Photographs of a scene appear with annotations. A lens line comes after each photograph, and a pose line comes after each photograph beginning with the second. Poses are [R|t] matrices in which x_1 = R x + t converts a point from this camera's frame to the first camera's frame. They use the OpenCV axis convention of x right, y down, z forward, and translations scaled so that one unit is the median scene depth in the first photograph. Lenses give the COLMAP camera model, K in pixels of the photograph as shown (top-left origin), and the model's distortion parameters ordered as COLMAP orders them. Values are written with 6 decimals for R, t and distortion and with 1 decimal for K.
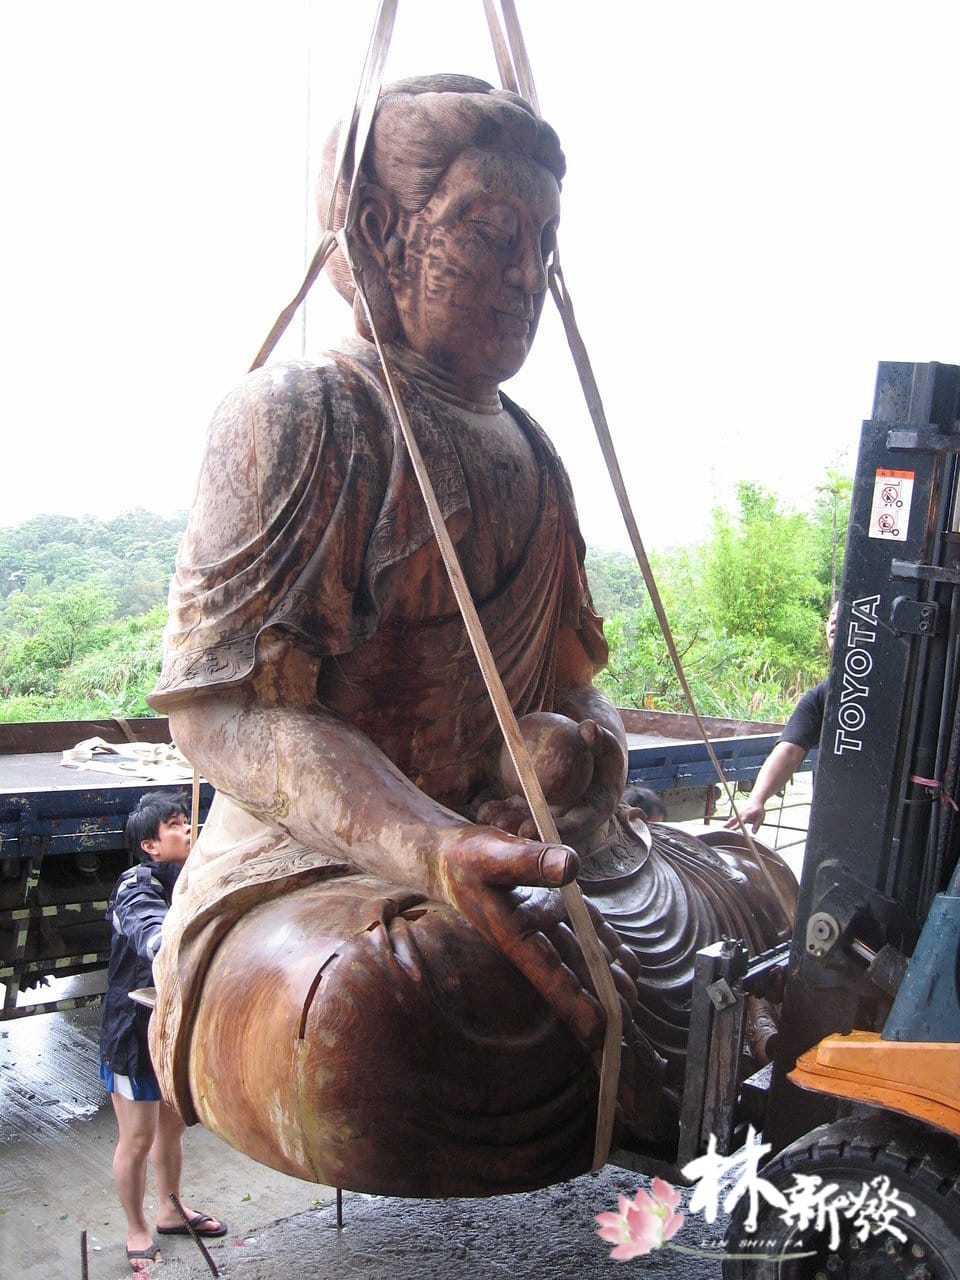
lens RADIAL K [[1380.0, 0, 480.0], [0, 1380.0, 640.0], [0, 0, 1]] dist [-0.106262, 0.013216]
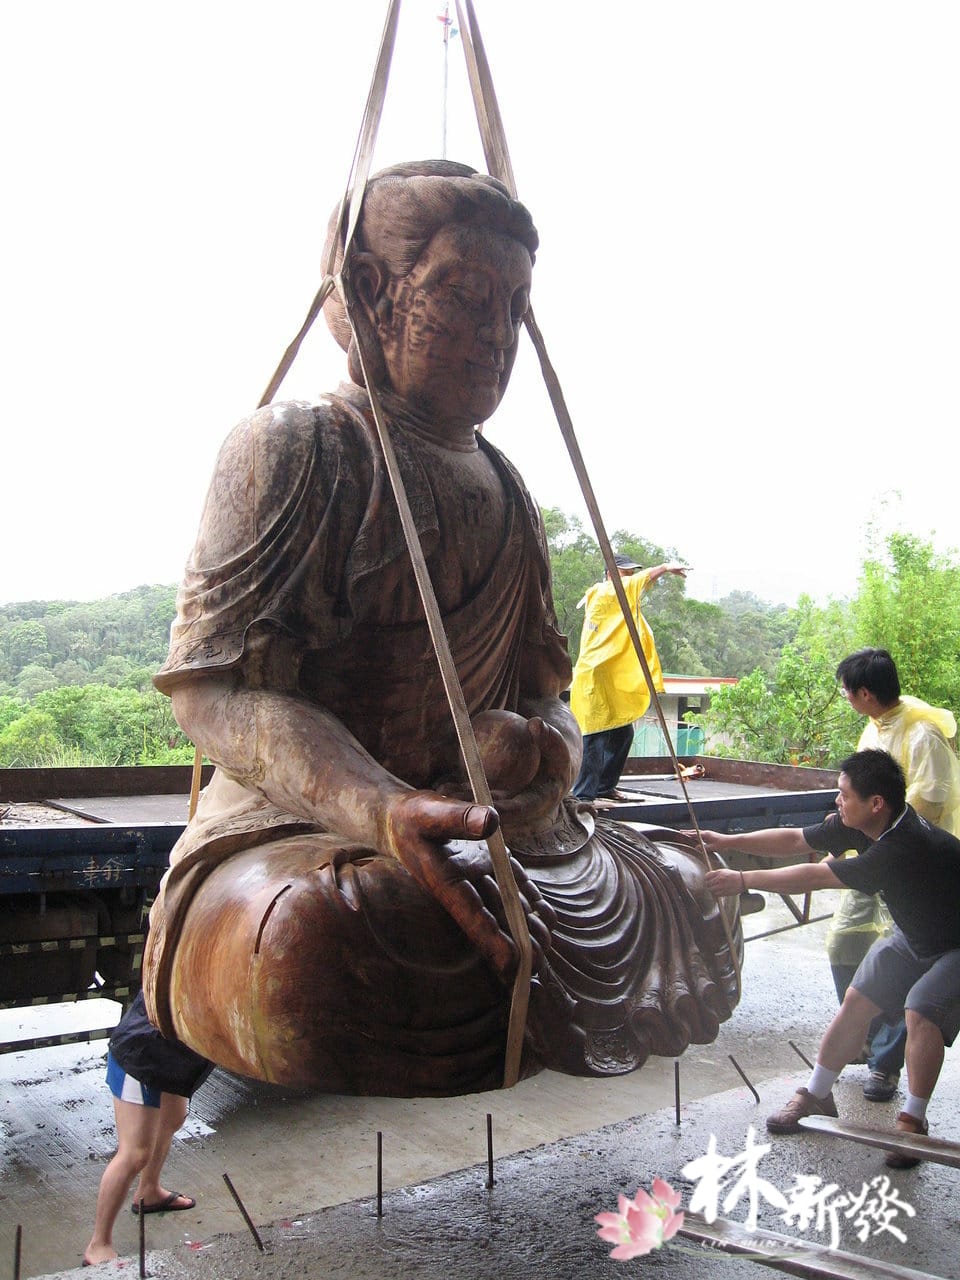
lens RADIAL K [[1380.0, 0, 480.0], [0, 1380.0, 640.0], [0, 0, 1]] dist [-0.106262, 0.013216]
pose [[0.998447, 0.032704, -0.045100, 0.087506], [-0.034794, 0.998319, -0.046349, 0.052296], [0.043508, 0.047846, 0.997907, -0.162358]]
